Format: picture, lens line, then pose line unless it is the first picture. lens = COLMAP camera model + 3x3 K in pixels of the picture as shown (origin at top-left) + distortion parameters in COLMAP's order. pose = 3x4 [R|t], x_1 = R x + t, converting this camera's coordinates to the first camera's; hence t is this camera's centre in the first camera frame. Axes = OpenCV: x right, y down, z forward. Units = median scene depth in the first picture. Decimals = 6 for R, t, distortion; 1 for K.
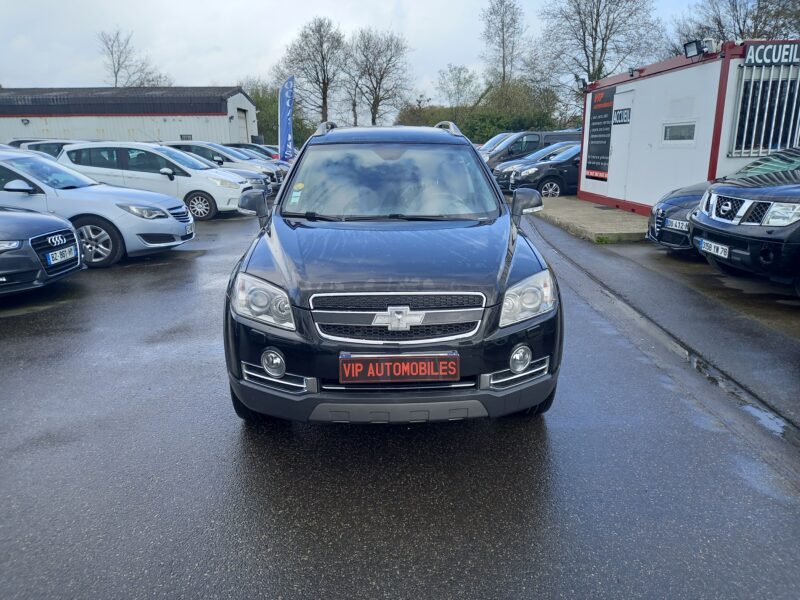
lens RADIAL K [[573.4, 0, 403.3], [0, 573.4, 296.1], [0, 0, 1]] dist [0.065257, -0.049657]
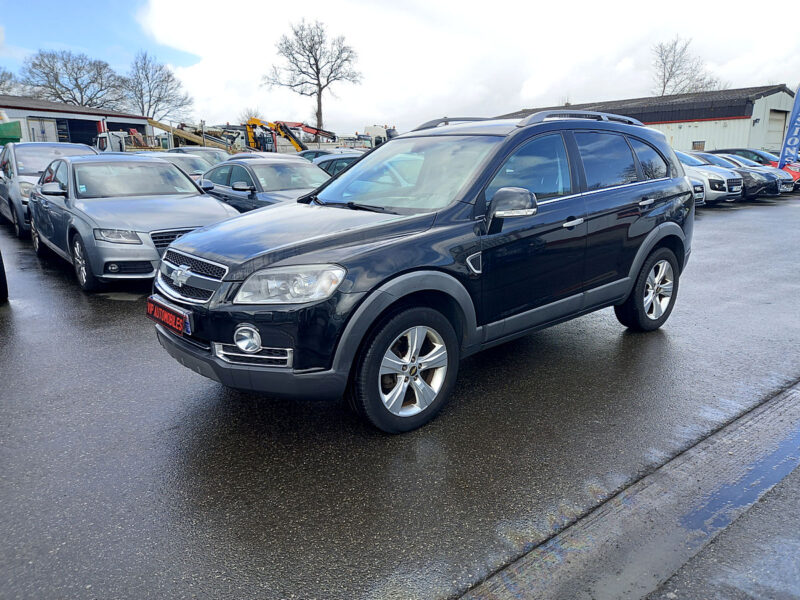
lens RADIAL K [[573.4, 0, 403.3], [0, 573.4, 296.1], [0, 0, 1]] dist [0.065257, -0.049657]
pose [[0.660669, 0.186336, -0.727184, 0.201744], [-0.195814, 0.977943, 0.072688, -0.017214], [0.724689, 0.094370, 0.682584, 0.086887]]
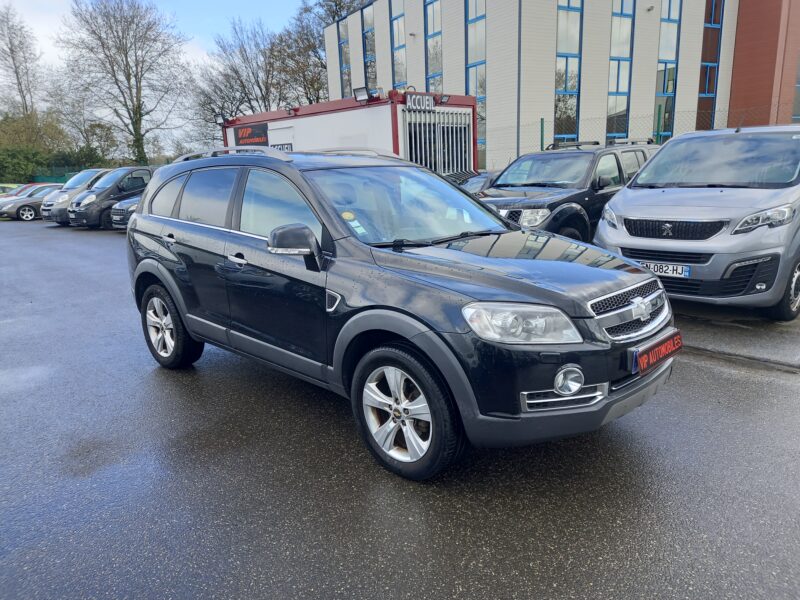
lens RADIAL K [[573.4, 0, 403.3], [0, 573.4, 296.1], [0, 0, 1]] dist [0.065257, -0.049657]
pose [[0.731305, -0.166726, 0.661358, -0.187141], [0.206083, 0.978355, 0.018761, -0.017812], [-0.650171, 0.122575, 0.749835, 0.076654]]
